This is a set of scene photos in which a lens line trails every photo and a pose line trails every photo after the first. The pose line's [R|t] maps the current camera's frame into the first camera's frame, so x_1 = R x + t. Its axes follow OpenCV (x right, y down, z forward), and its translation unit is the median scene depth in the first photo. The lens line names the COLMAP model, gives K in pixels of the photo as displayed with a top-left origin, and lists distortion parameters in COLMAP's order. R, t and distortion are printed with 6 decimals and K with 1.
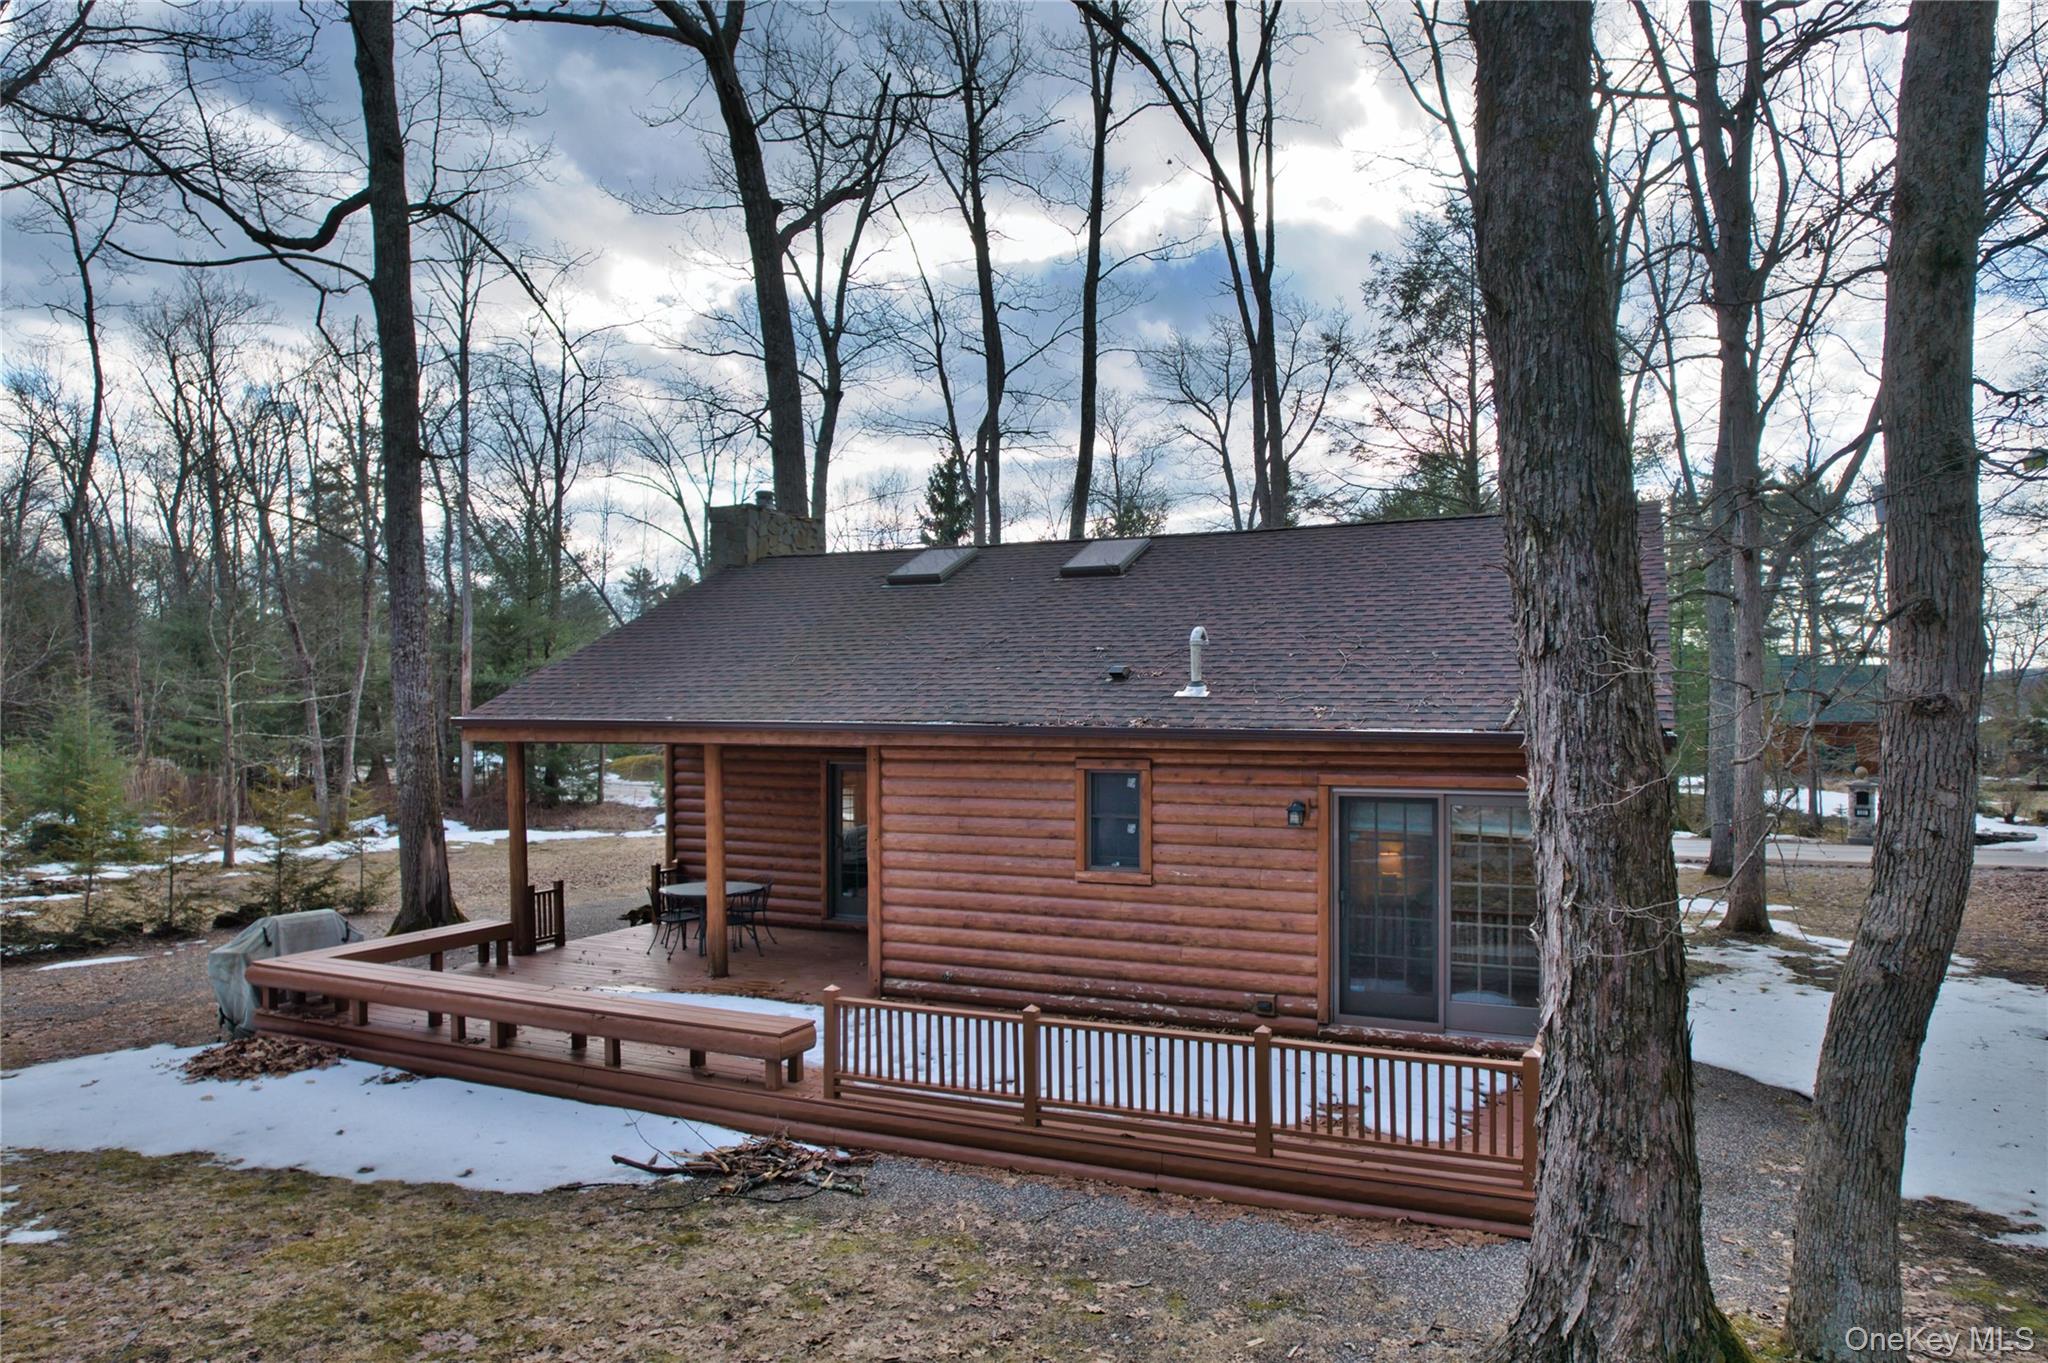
lens RADIAL K [[1316.1, 0, 1033.1], [0, 1316.1, 703.1], [0, 0, 1]] dist [-0.079836, 0.070584]
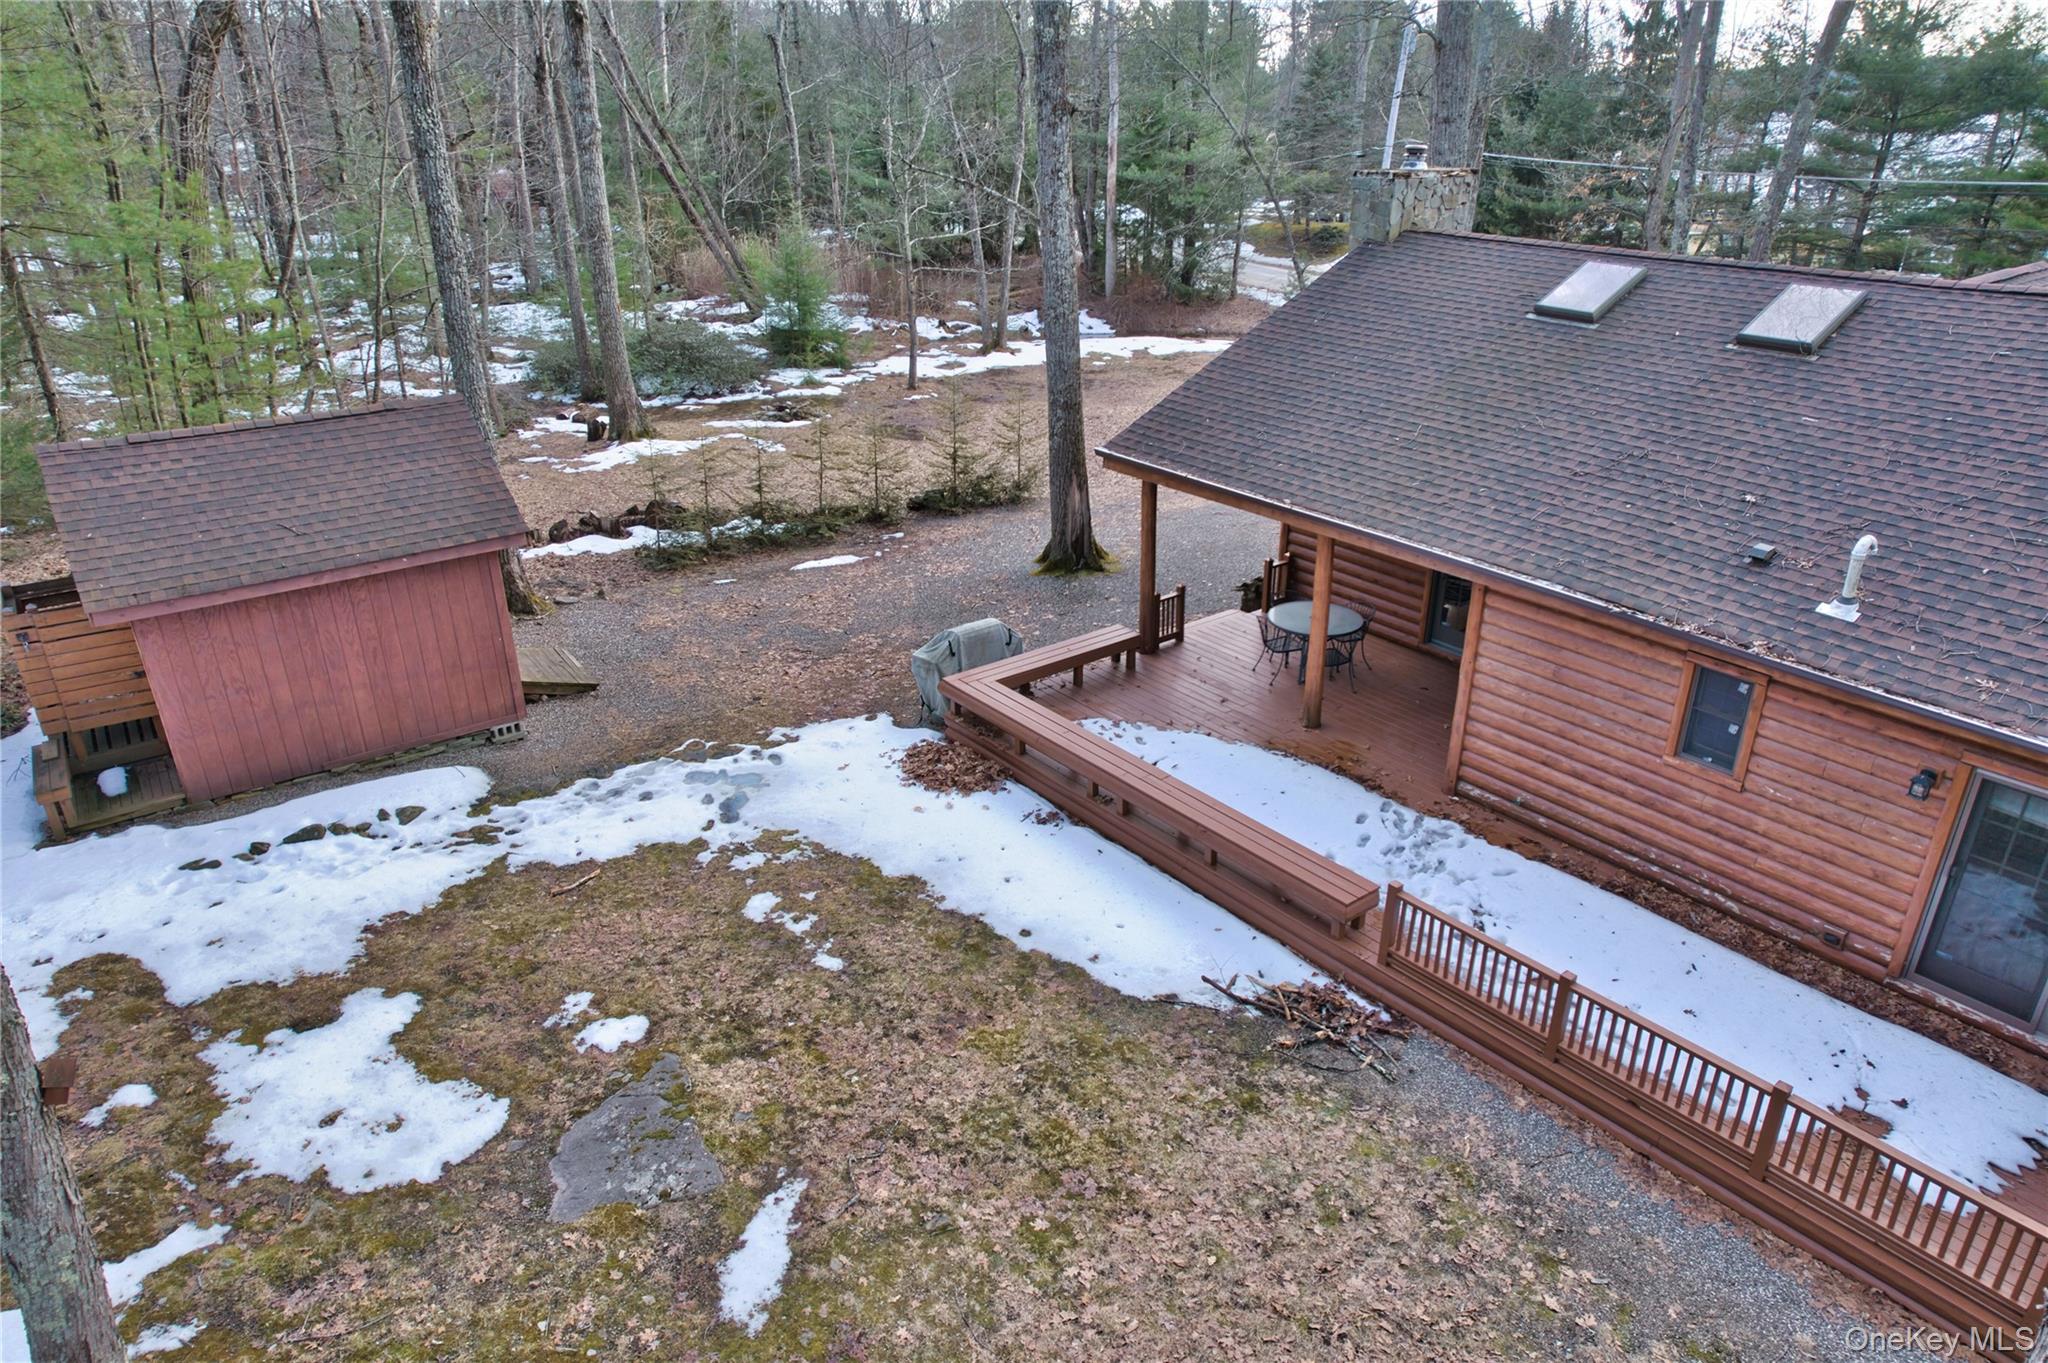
lens RADIAL K [[1316.1, 0, 1029.1], [0, 1316.1, 708.6], [0, 0, 1]] dist [-0.079836, 0.070584]
pose [[0.892222, 0.192087, -0.408708, -0.002302], [0.003360, 0.902180, 0.431347, -0.353836], [0.451584, -0.386230, 0.804300, -0.002707]]
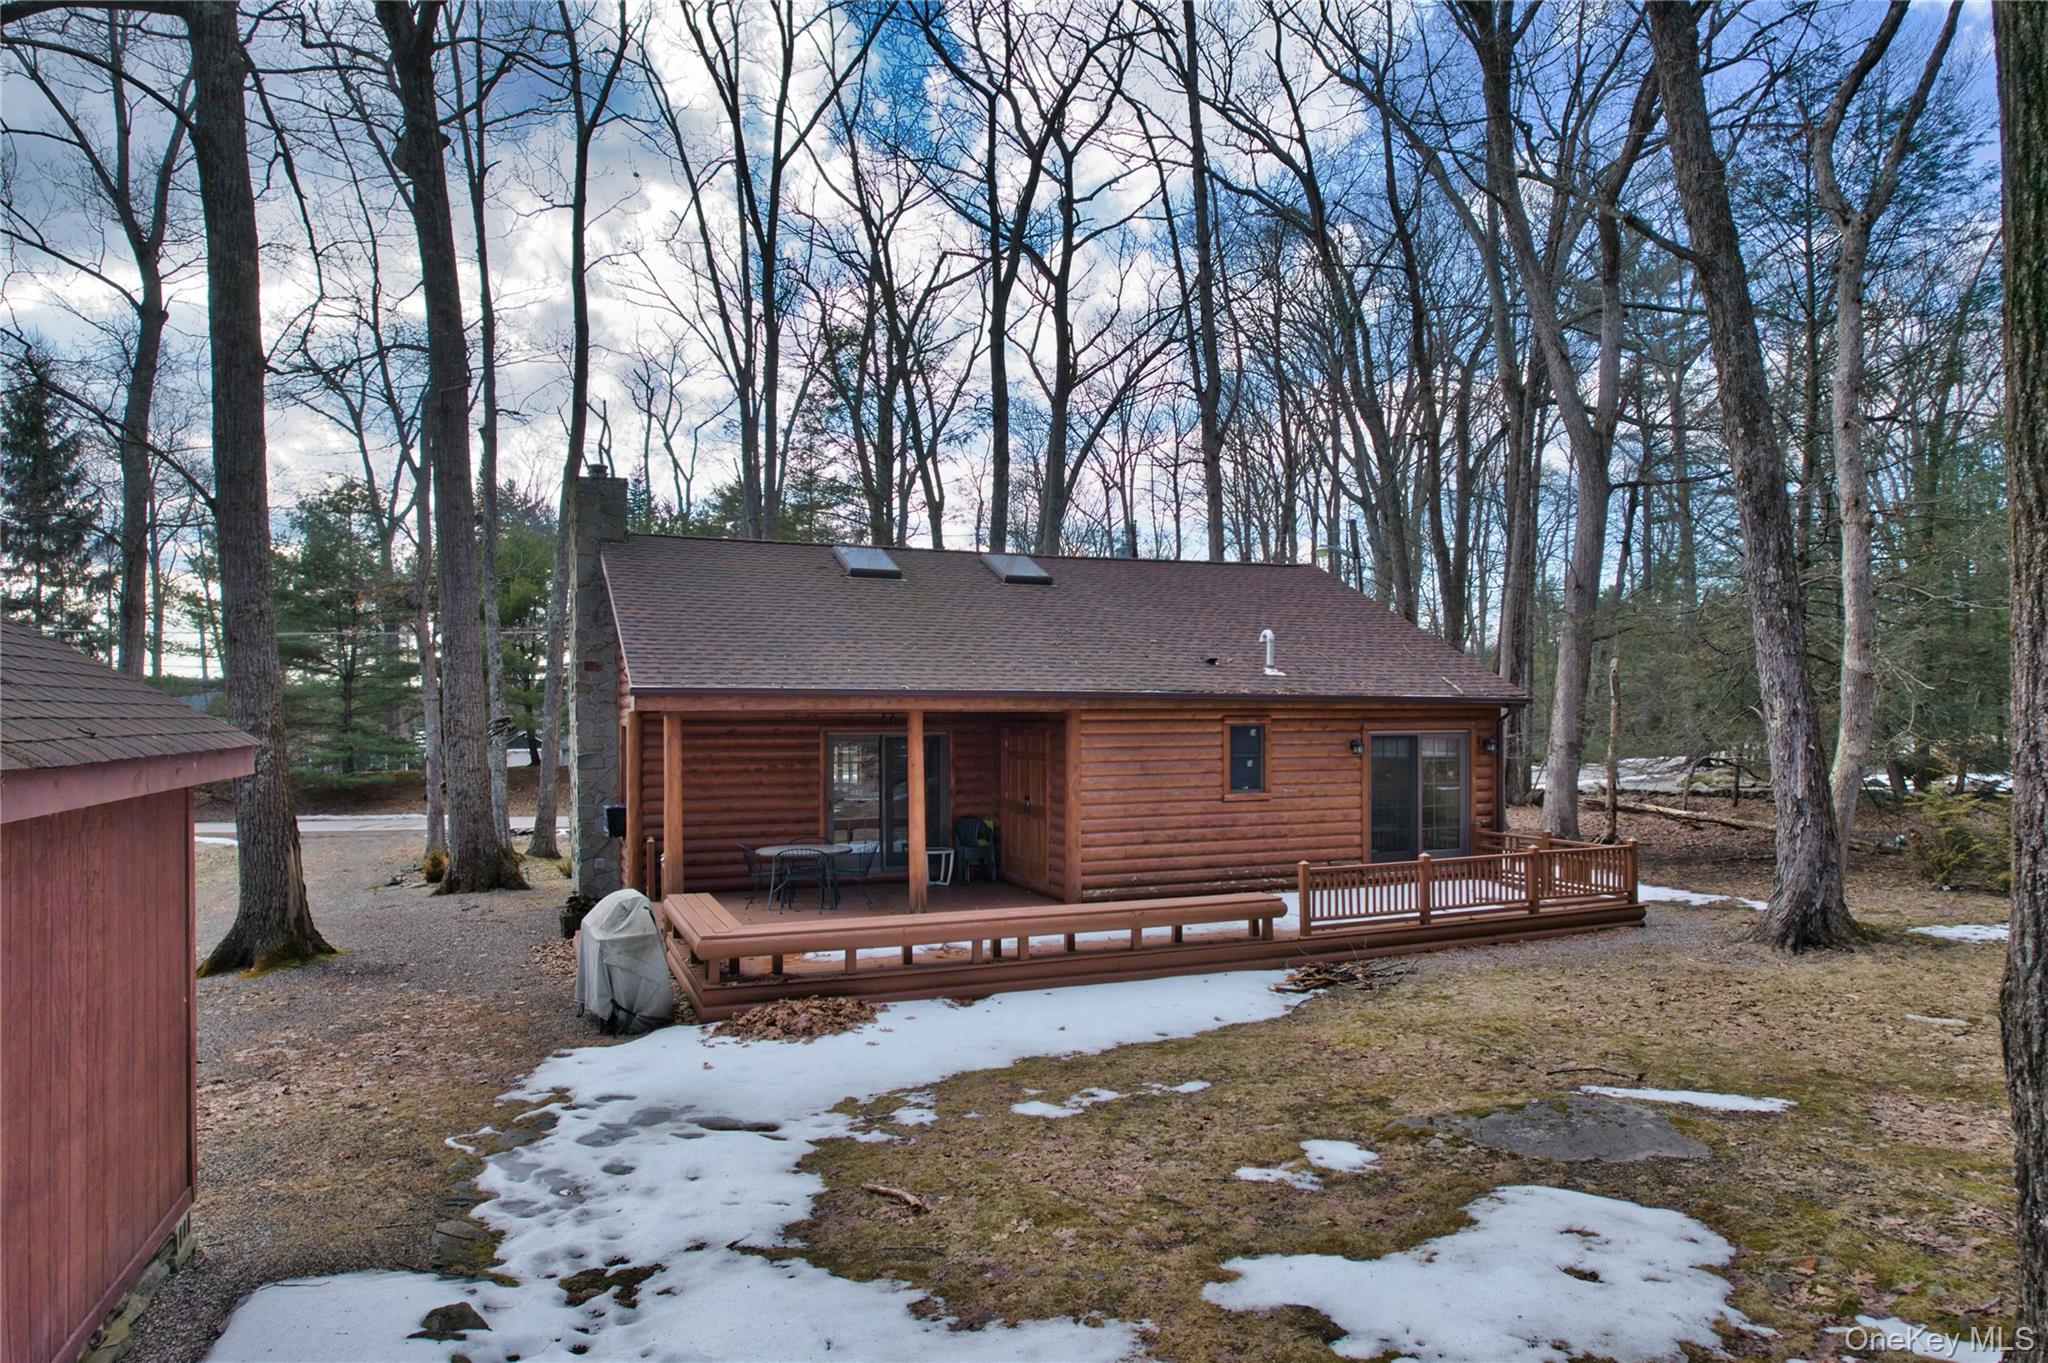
lens RADIAL K [[1316.1, 0, 1034.8], [0, 1316.1, 704.1], [0, 0, 1]] dist [-0.079836, 0.070584]
pose [[0.674606, 0.005097, 0.738160, -1.256910], [-0.001185, 0.999982, -0.005822, 0.039064], [-0.738177, 0.003053, 0.674600, 0.186963]]
